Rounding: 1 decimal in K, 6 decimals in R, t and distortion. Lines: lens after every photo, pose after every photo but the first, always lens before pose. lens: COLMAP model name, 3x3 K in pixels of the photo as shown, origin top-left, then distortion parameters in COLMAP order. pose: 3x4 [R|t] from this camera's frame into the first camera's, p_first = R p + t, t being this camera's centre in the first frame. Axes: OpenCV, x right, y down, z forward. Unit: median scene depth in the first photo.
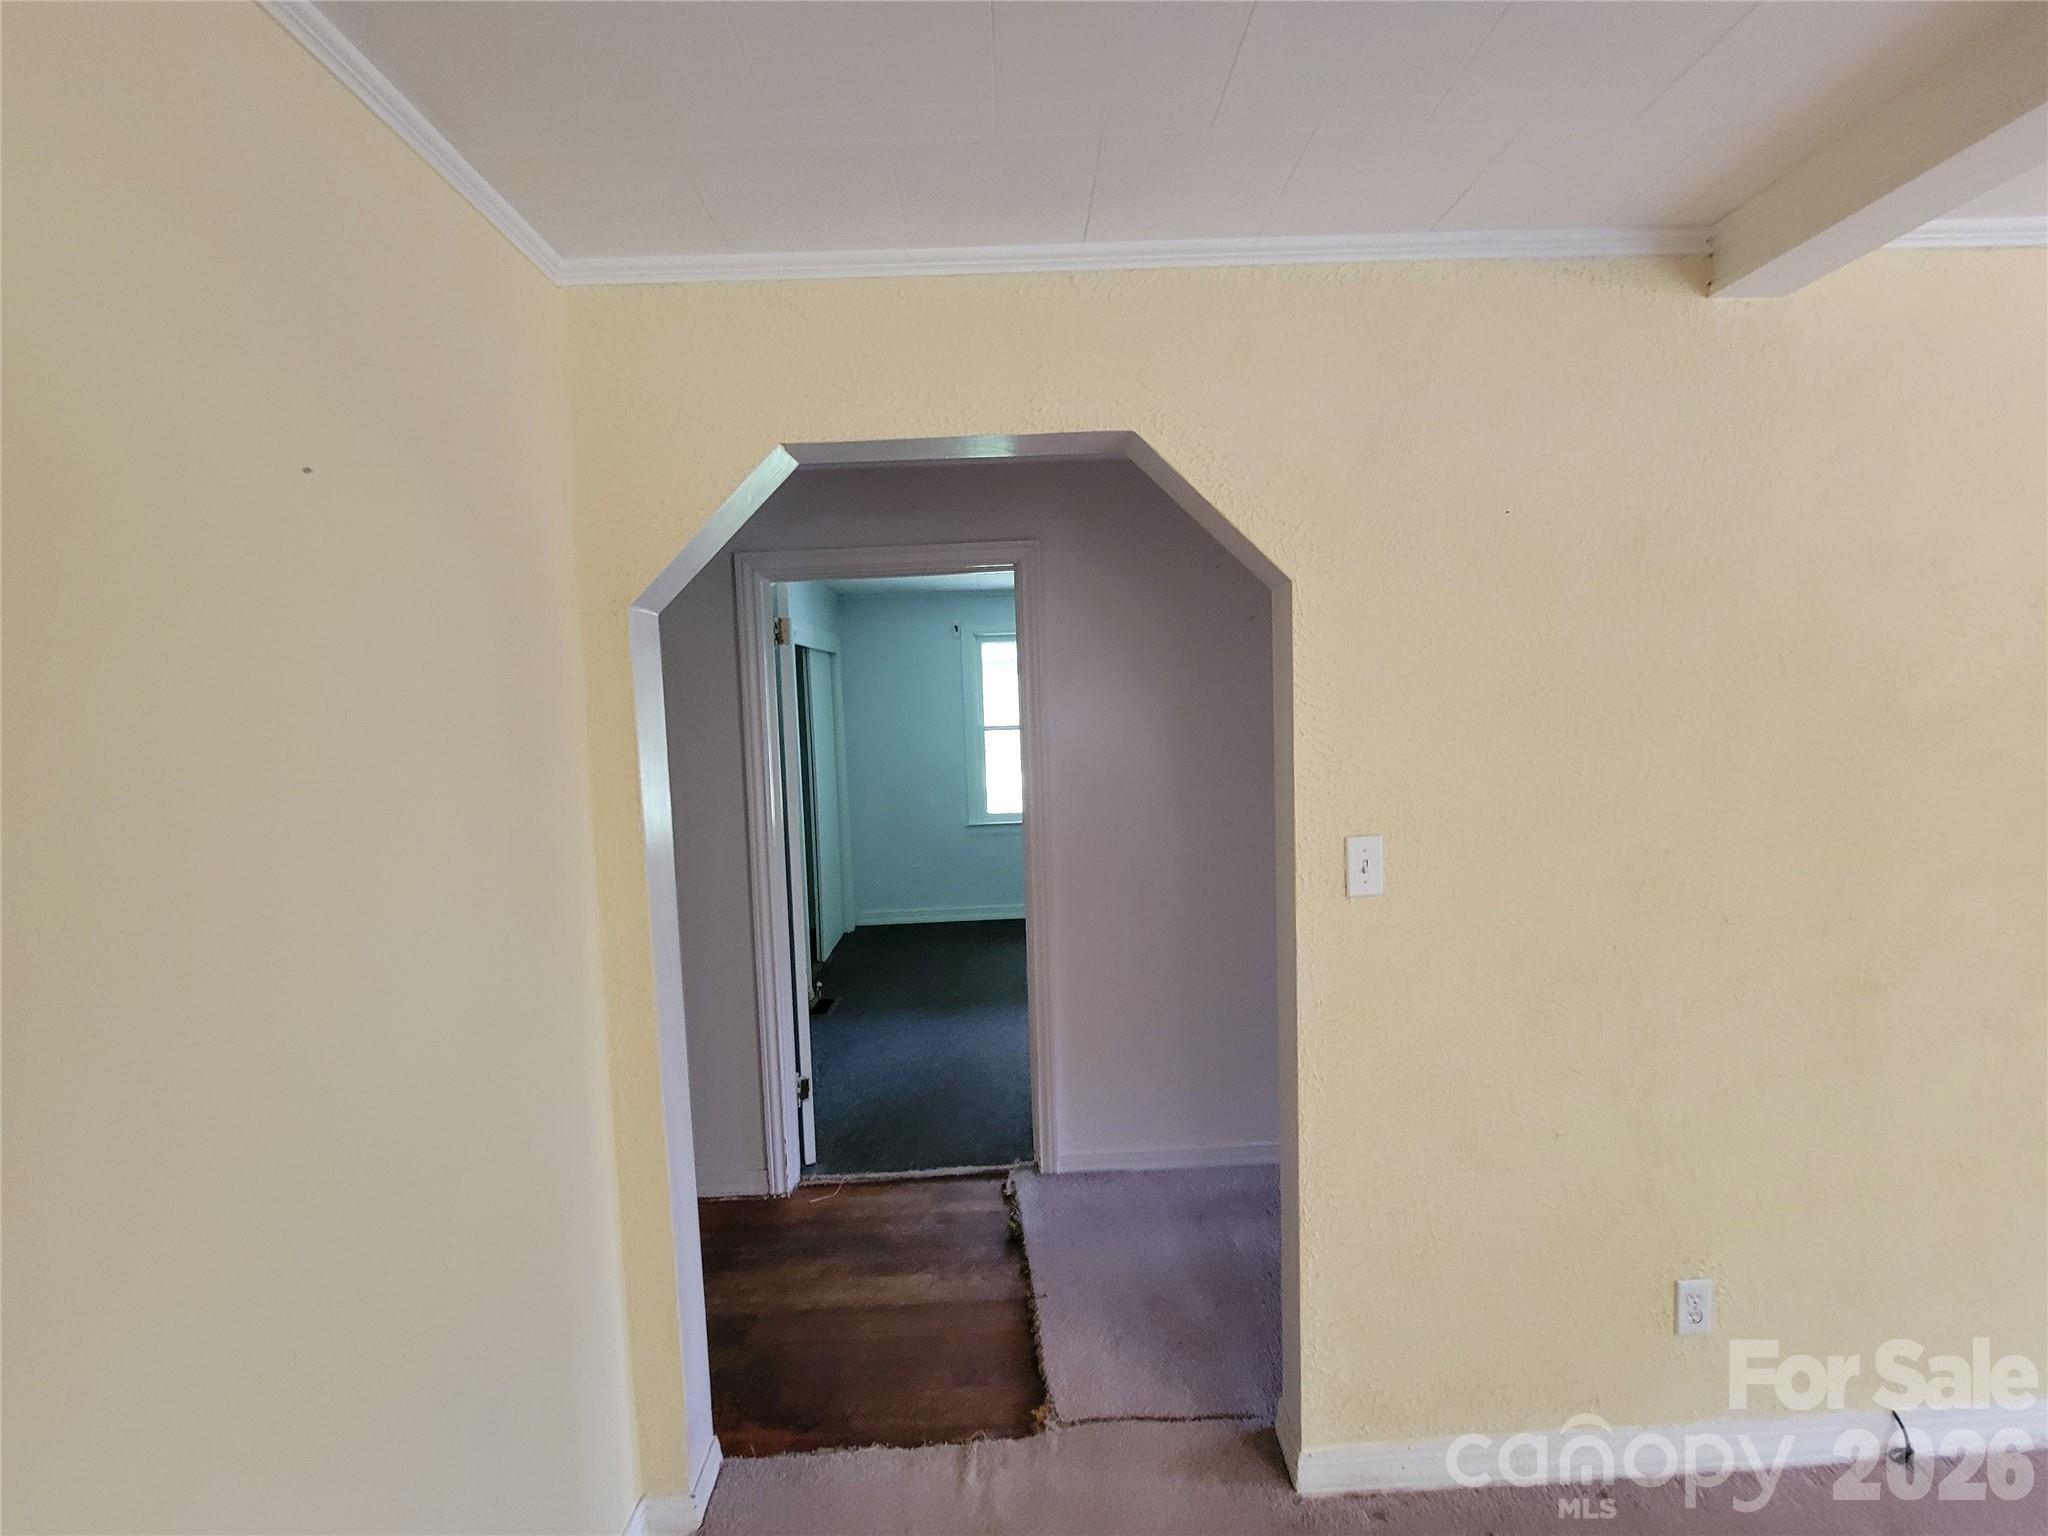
lens RADIAL K [[836.5, 0, 1029.3], [0, 836.5, 763.5], [0, 0, 1]] dist [-0.001257, -0.000184]
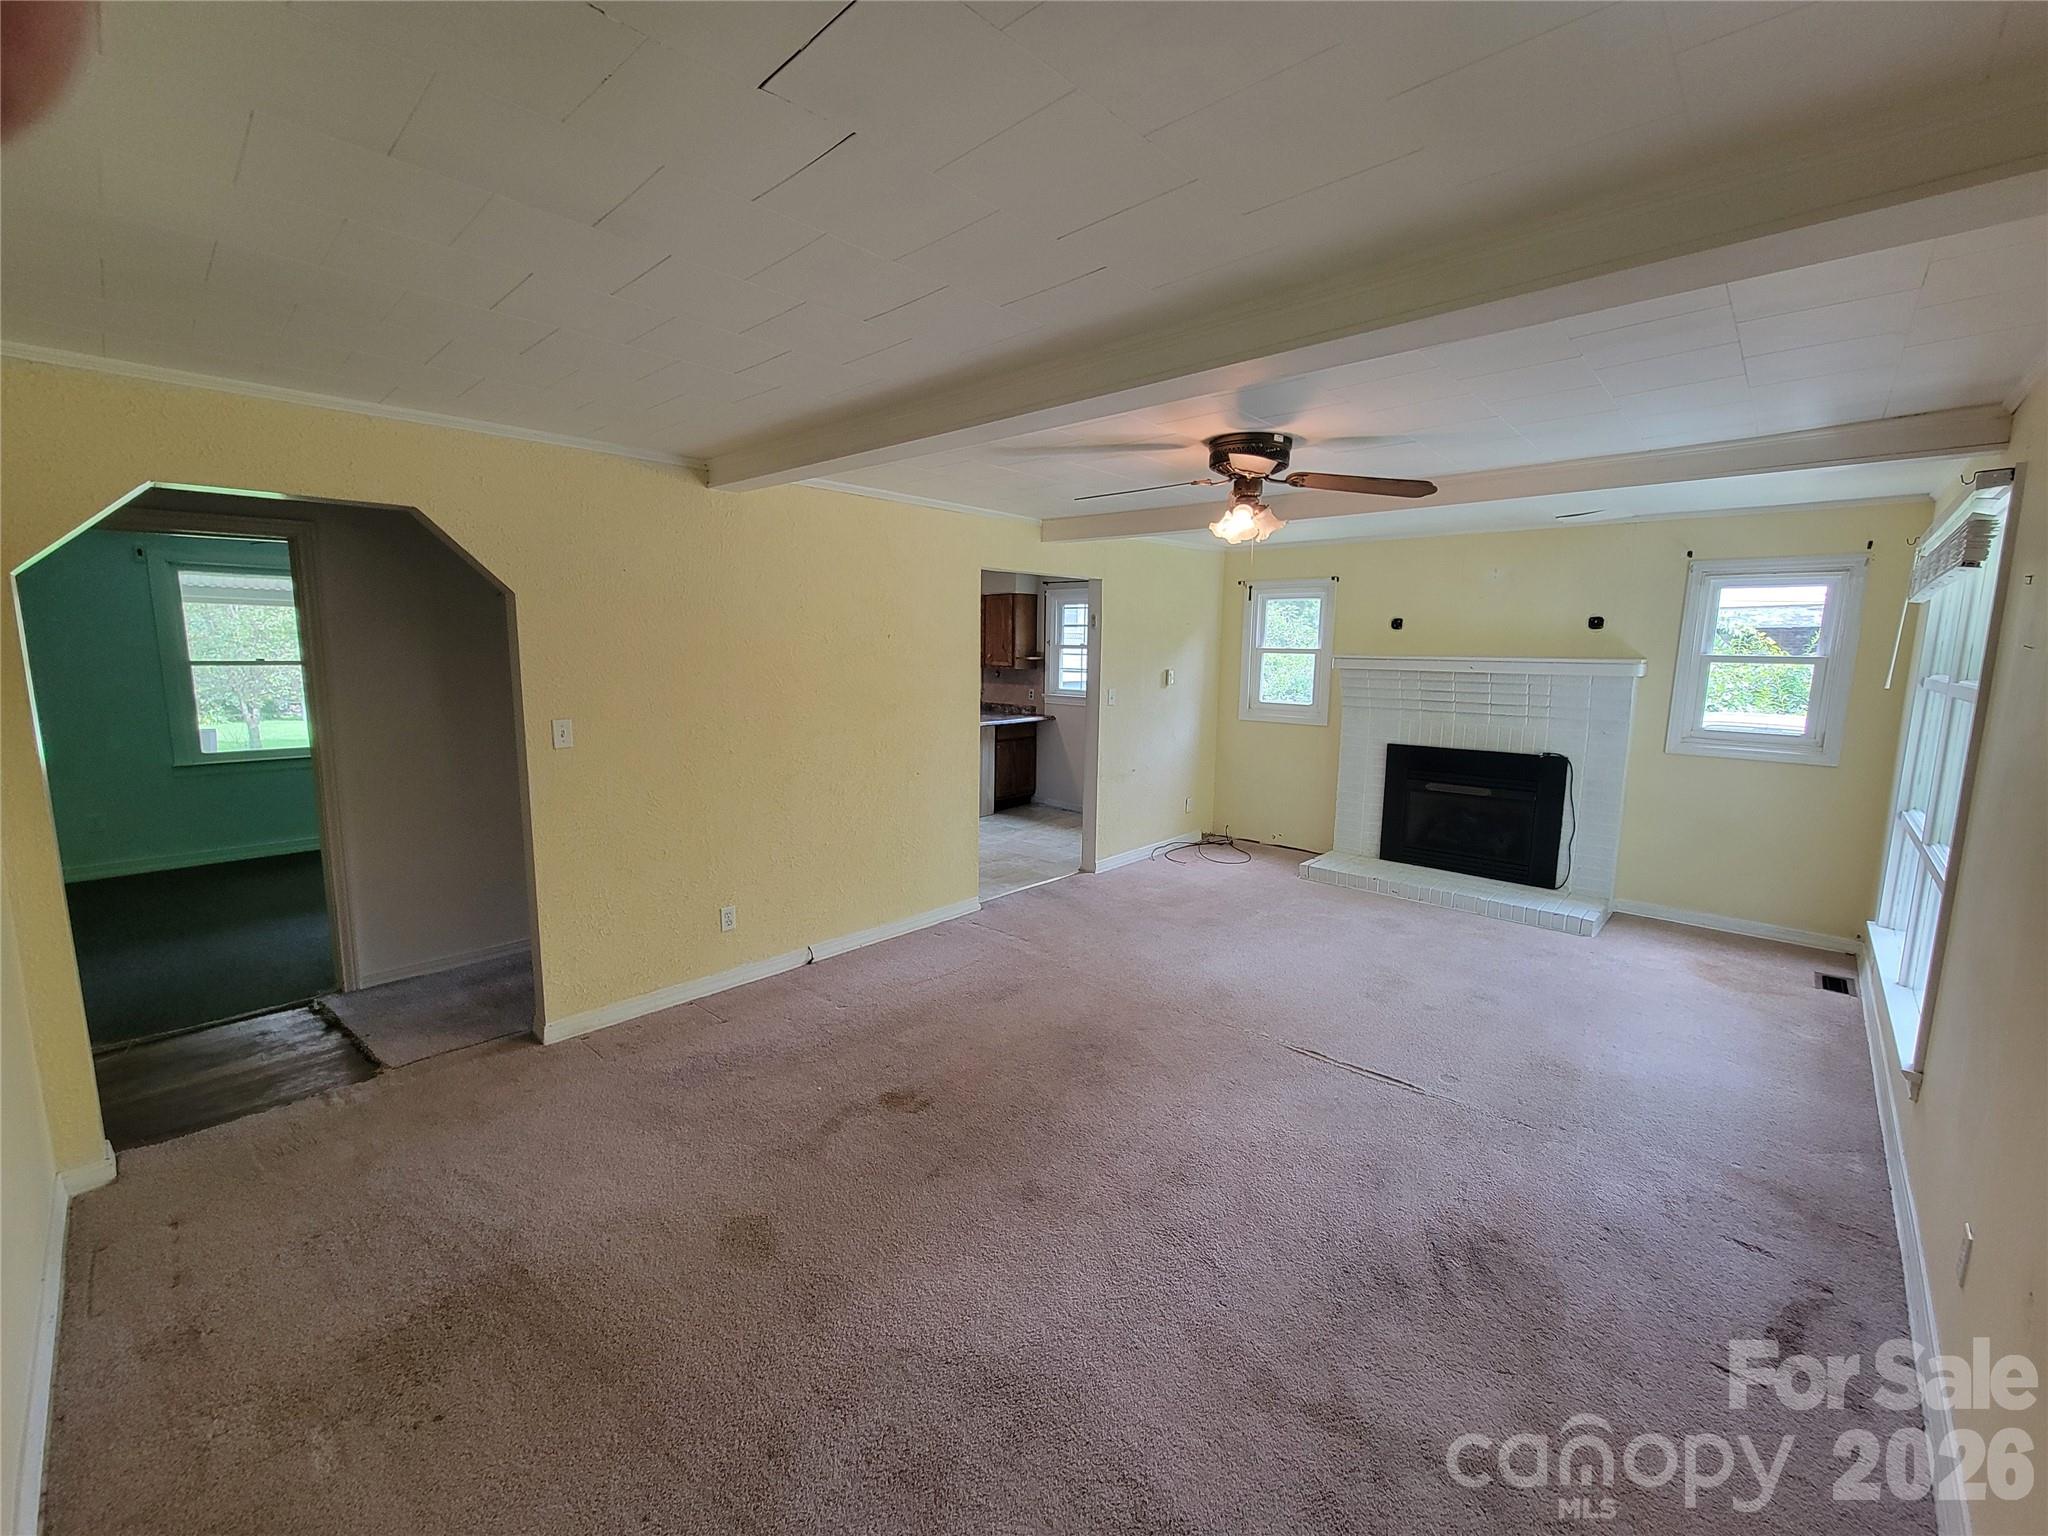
lens RADIAL K [[836.5, 0, 1029.3], [0, 836.5, 763.5], [0, 0, 1]] dist [-0.001257, -0.000184]
pose [[0.696620, -0.058975, 0.715012, -0.215717], [0.012348, 0.997454, 0.070241, 0.048780], [-0.717334, -0.040102, 0.695574, -0.978096]]
